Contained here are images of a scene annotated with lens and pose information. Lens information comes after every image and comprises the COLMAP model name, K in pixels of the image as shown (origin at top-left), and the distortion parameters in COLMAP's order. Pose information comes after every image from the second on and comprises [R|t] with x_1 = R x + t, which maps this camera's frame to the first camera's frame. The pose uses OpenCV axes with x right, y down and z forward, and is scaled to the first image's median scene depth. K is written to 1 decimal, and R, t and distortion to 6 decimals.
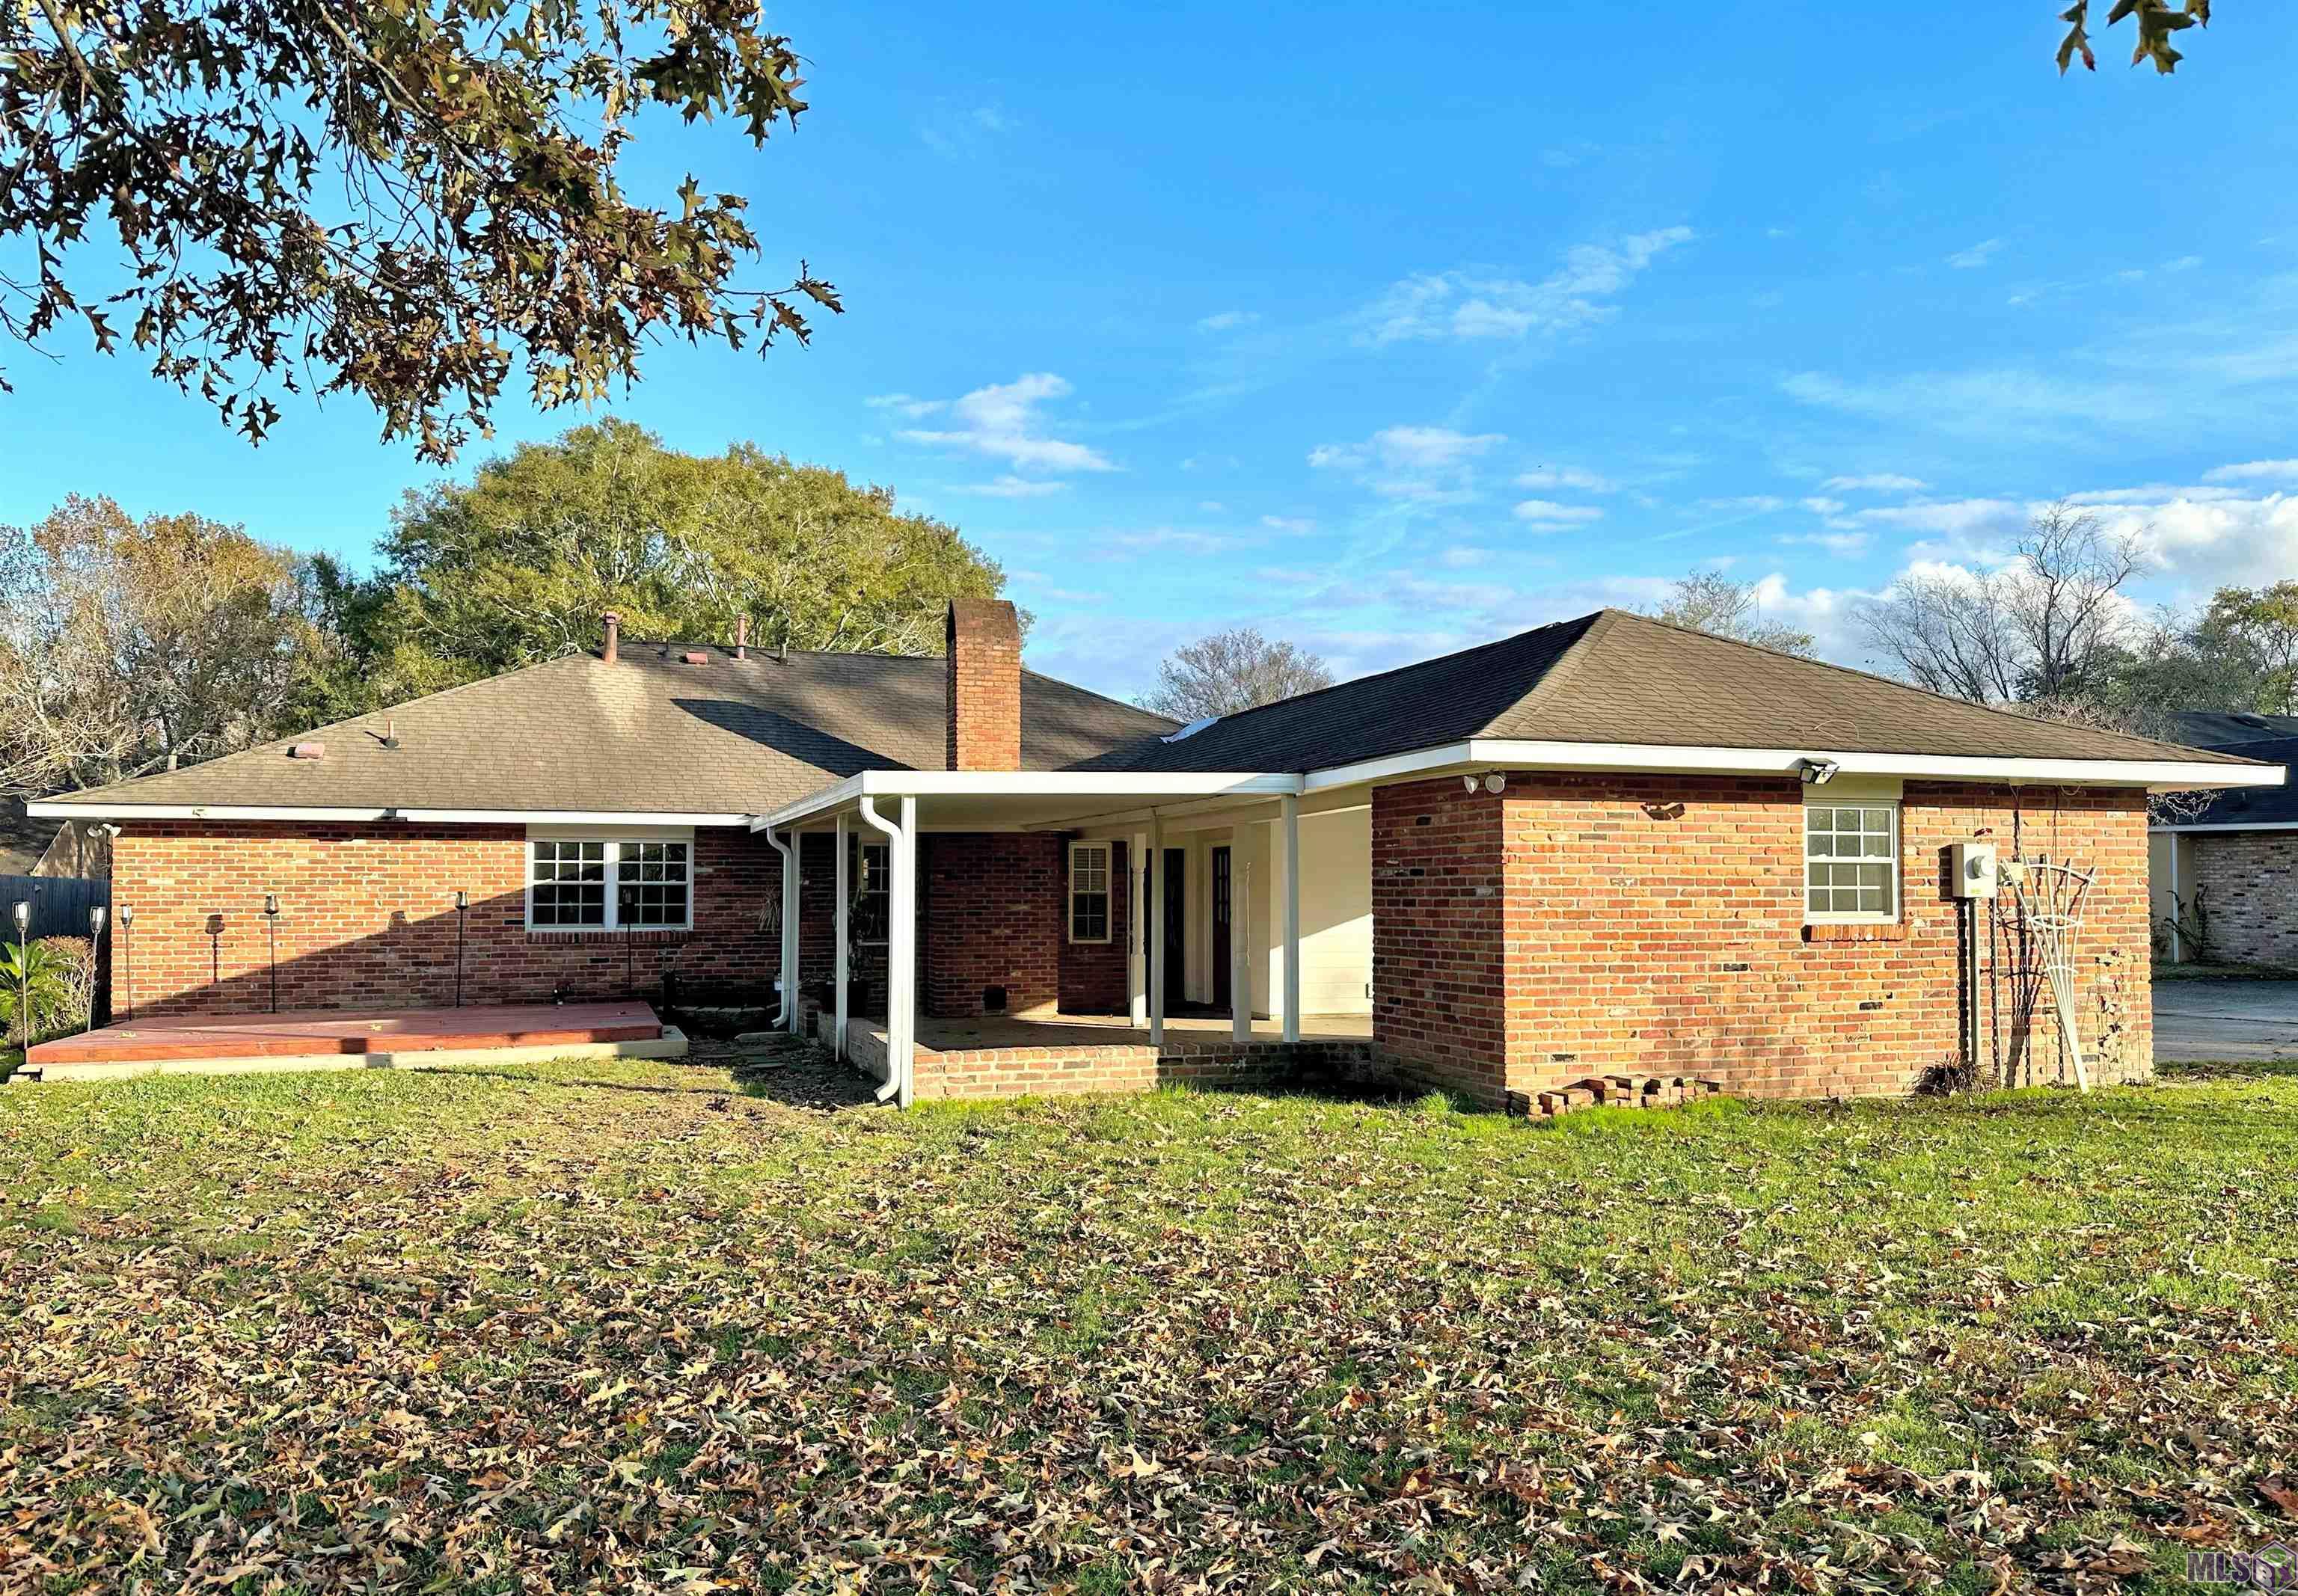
lens RADIAL K [[1743.4, 0, 1147.5], [0, 1743.4, 822.6], [0, 0, 1]] dist [0.047011, -0.016047]
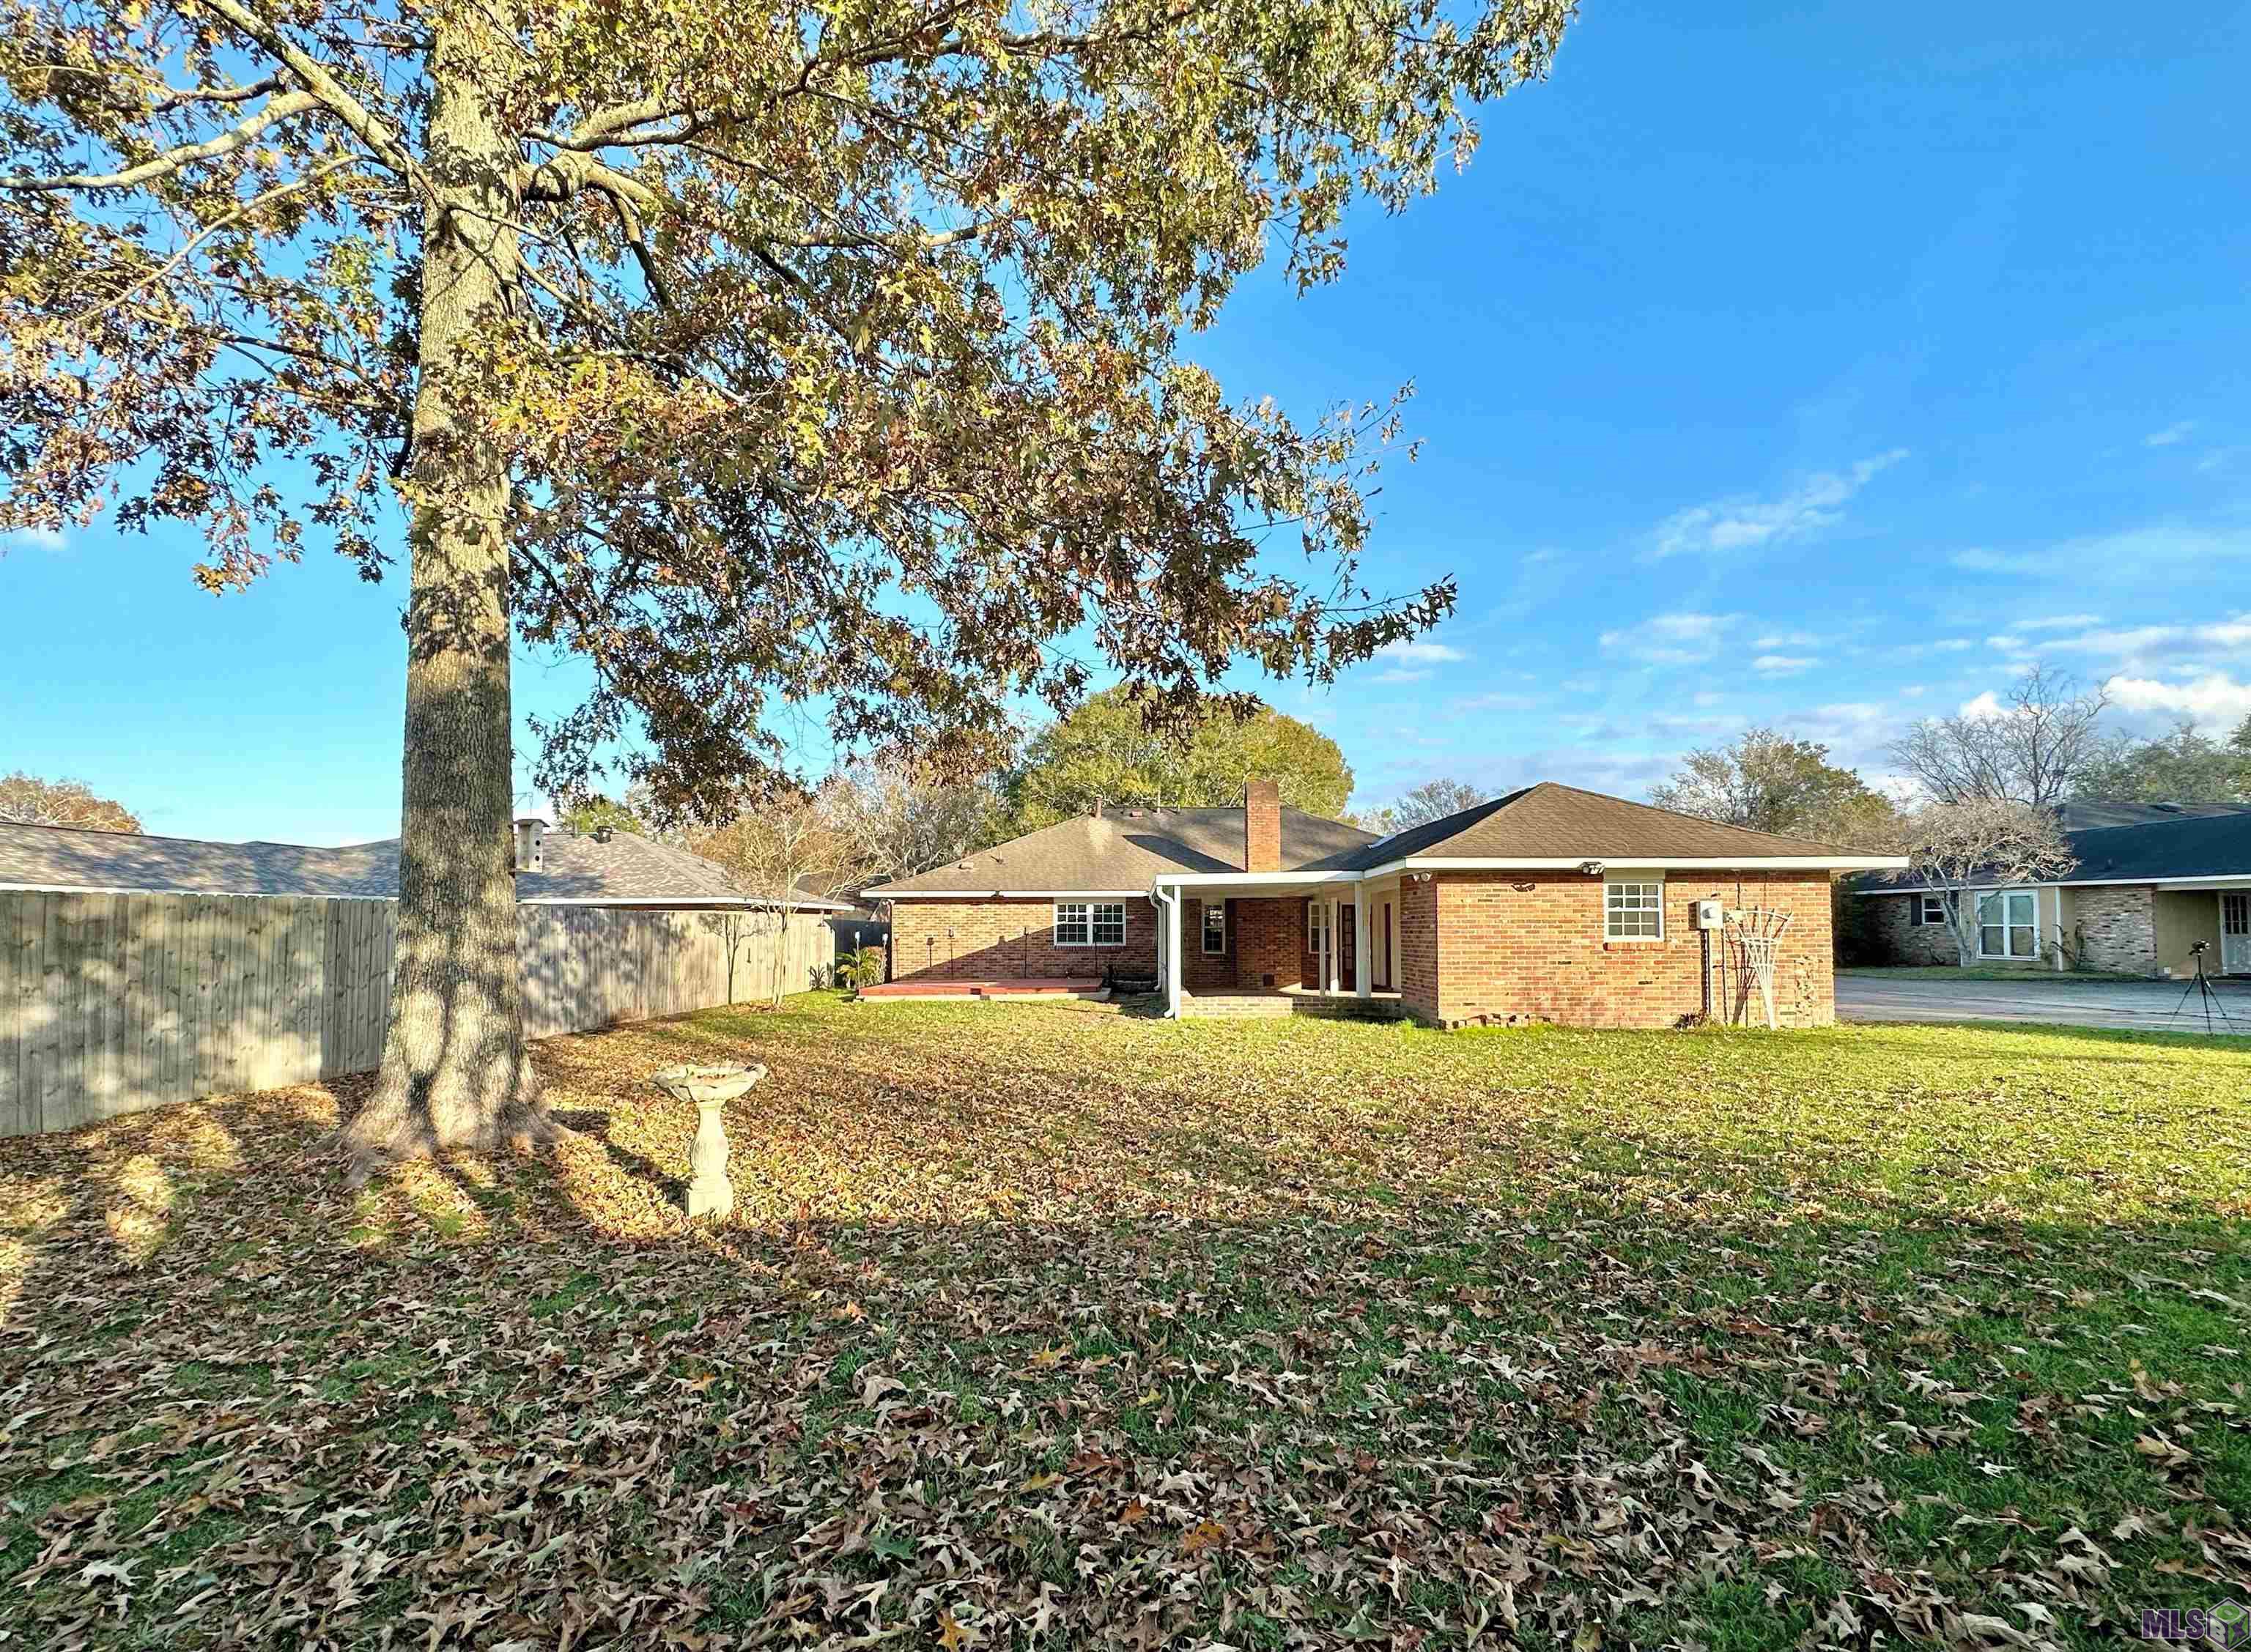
lens RADIAL K [[1087.5, 0, 1130.5], [0, 1087.5, 821.3], [0, 0, 1]] dist [-0.000478, -0.000230]
pose [[0.943036, -0.034501, -0.330896, 0.228245], [0.015460, 0.998078, -0.060006, -0.012110], [0.332331, 0.051472, 0.941757, -0.311058]]
